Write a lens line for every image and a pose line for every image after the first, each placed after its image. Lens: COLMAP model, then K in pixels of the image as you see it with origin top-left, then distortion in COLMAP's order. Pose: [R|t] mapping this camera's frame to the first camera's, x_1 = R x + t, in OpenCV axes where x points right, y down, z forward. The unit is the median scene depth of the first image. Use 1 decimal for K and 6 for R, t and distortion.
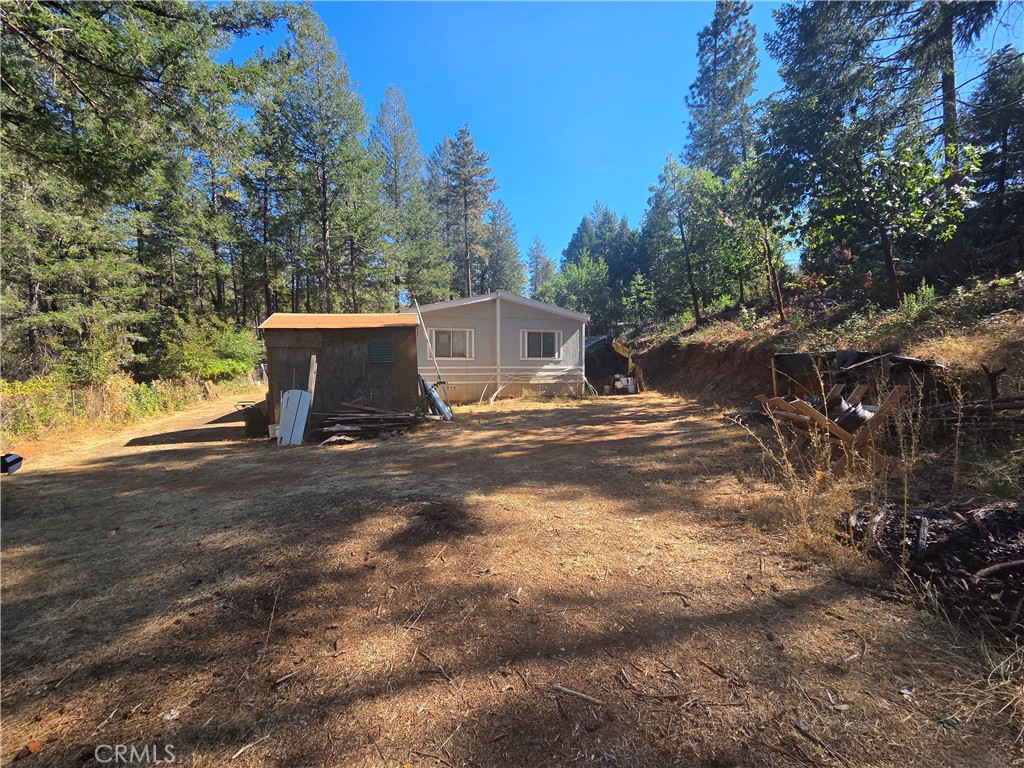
lens RADIAL K [[417.4, 0, 506.8], [0, 417.4, 386.2], [0, 0, 1]] dist [0.006832, -0.001430]
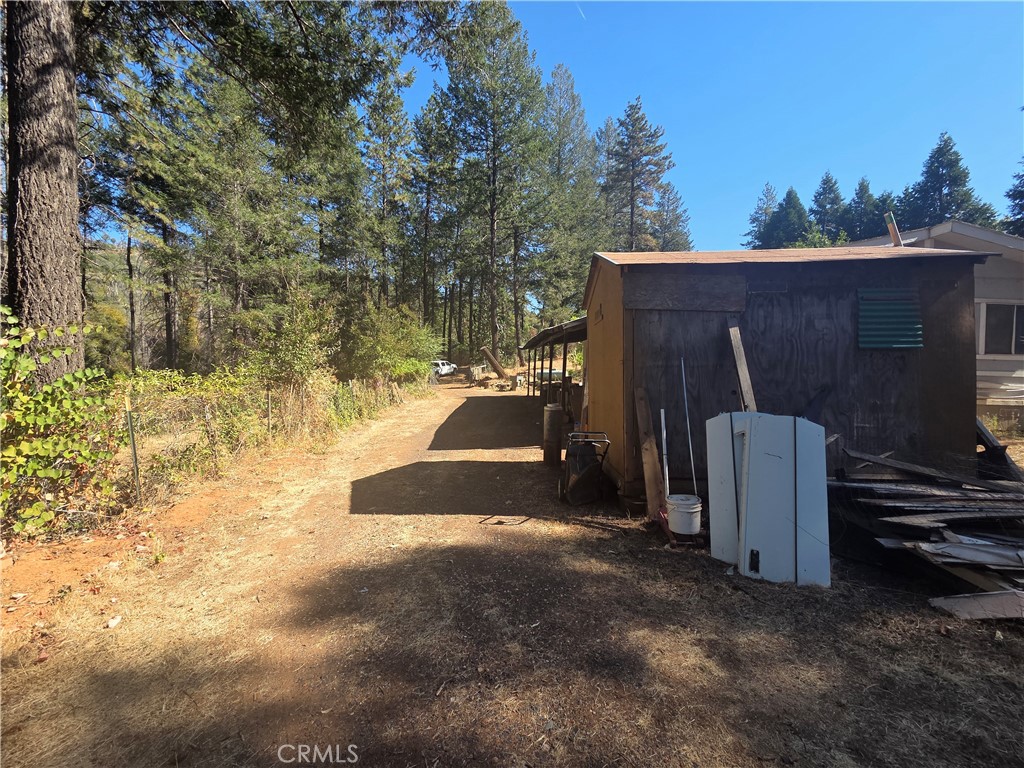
lens RADIAL K [[417.4, 0, 505.4], [0, 417.4, 386.3], [0, 0, 1]] dist [0.006832, -0.001430]
pose [[0.961138, 0.030312, -0.274400, -0.250865], [-0.036005, 0.999228, -0.015733, -0.000267], [0.273711, 0.025002, 0.961487, 0.237001]]
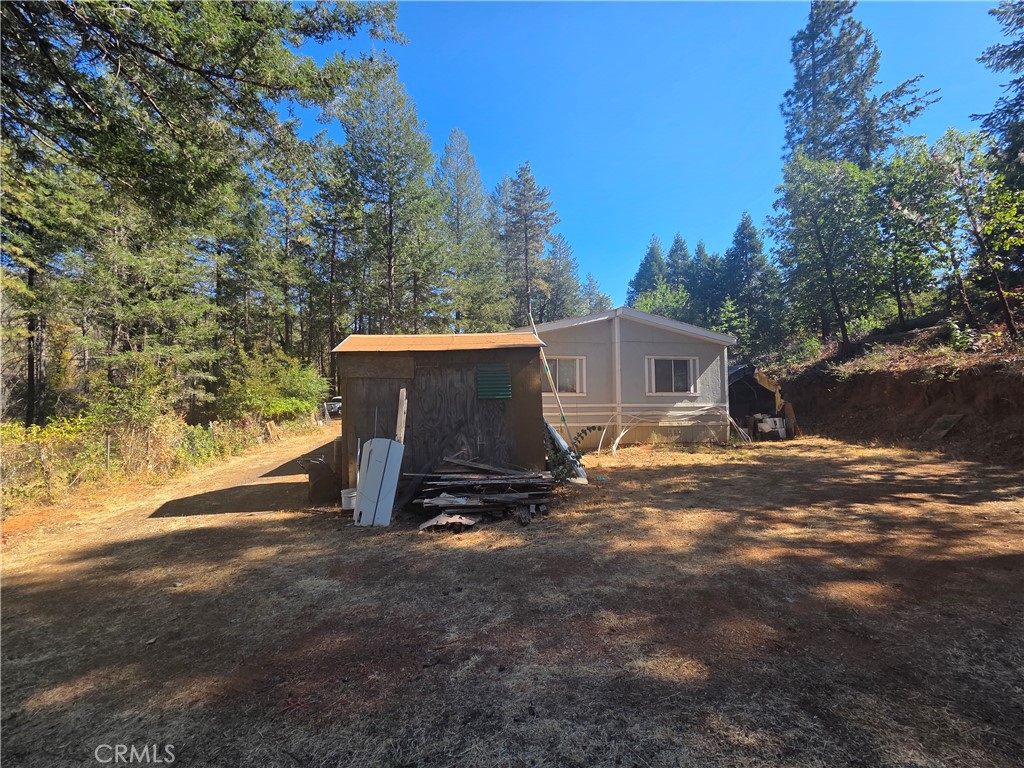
lens RADIAL K [[417.4, 0, 505.9], [0, 417.4, 386.3], [0, 0, 1]] dist [0.006832, -0.001430]
pose [[0.993463, -0.008494, -0.113835, -0.091957], [-0.001960, 0.995811, -0.091409, -0.005919], [0.114134, 0.091035, 0.989286, 0.140170]]
